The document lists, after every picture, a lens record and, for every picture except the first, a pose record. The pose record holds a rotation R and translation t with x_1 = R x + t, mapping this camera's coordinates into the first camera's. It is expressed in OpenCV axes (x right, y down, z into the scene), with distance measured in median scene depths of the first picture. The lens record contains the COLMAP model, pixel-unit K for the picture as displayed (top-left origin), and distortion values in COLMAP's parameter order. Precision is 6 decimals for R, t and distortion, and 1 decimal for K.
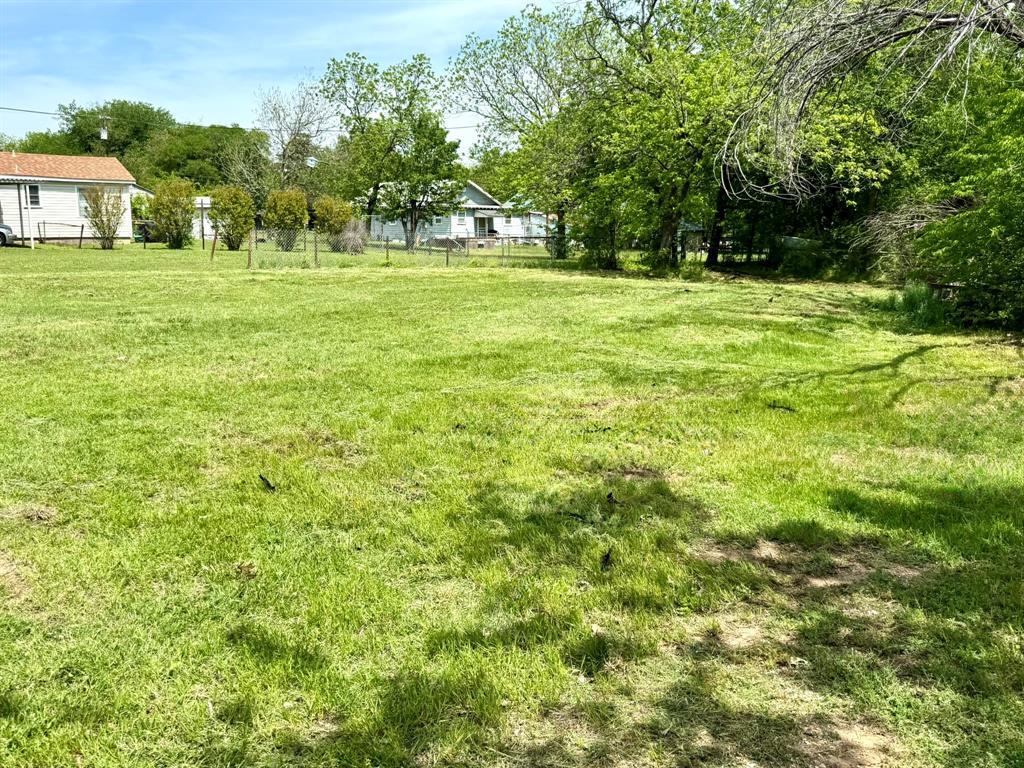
lens RADIAL K [[922.9, 0, 510.9], [0, 922.9, 399.8], [0, 0, 1]] dist [0.114485, -0.210518]
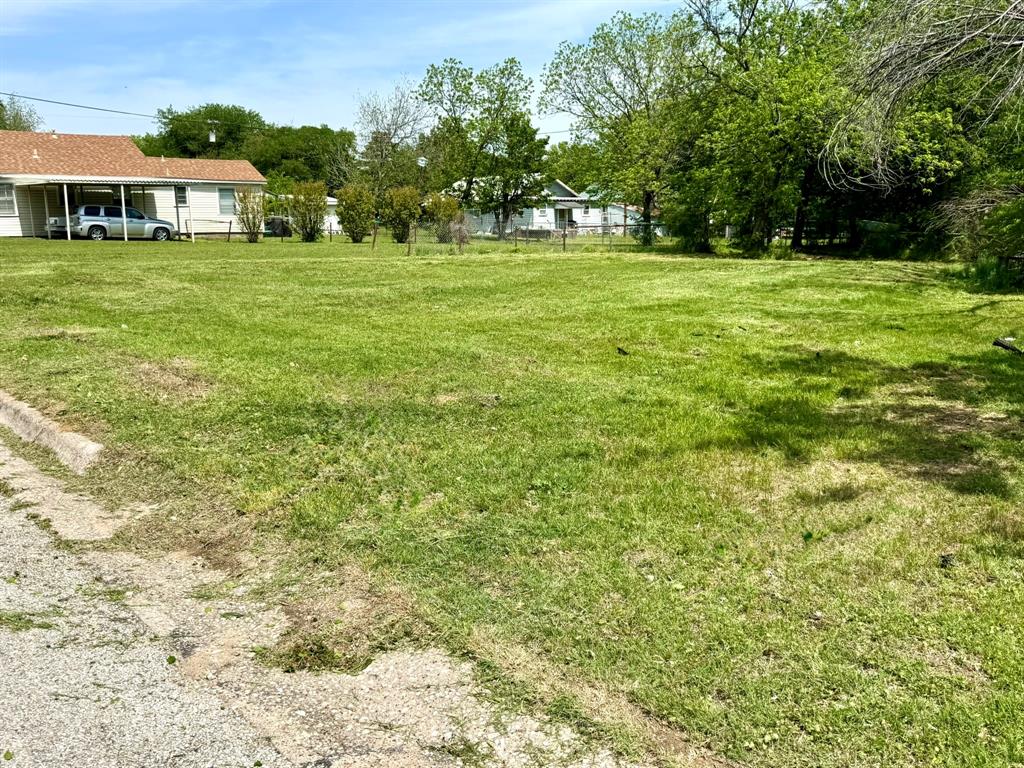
lens RADIAL K [[922.9, 0, 510.9], [0, 922.9, 399.8], [0, 0, 1]] dist [0.114485, -0.210518]
pose [[0.998125, -0.003423, -0.061113, -0.044306], [0.003930, 0.999959, 0.008165, 0.020066], [0.061083, -0.008390, 0.998097, -0.101177]]
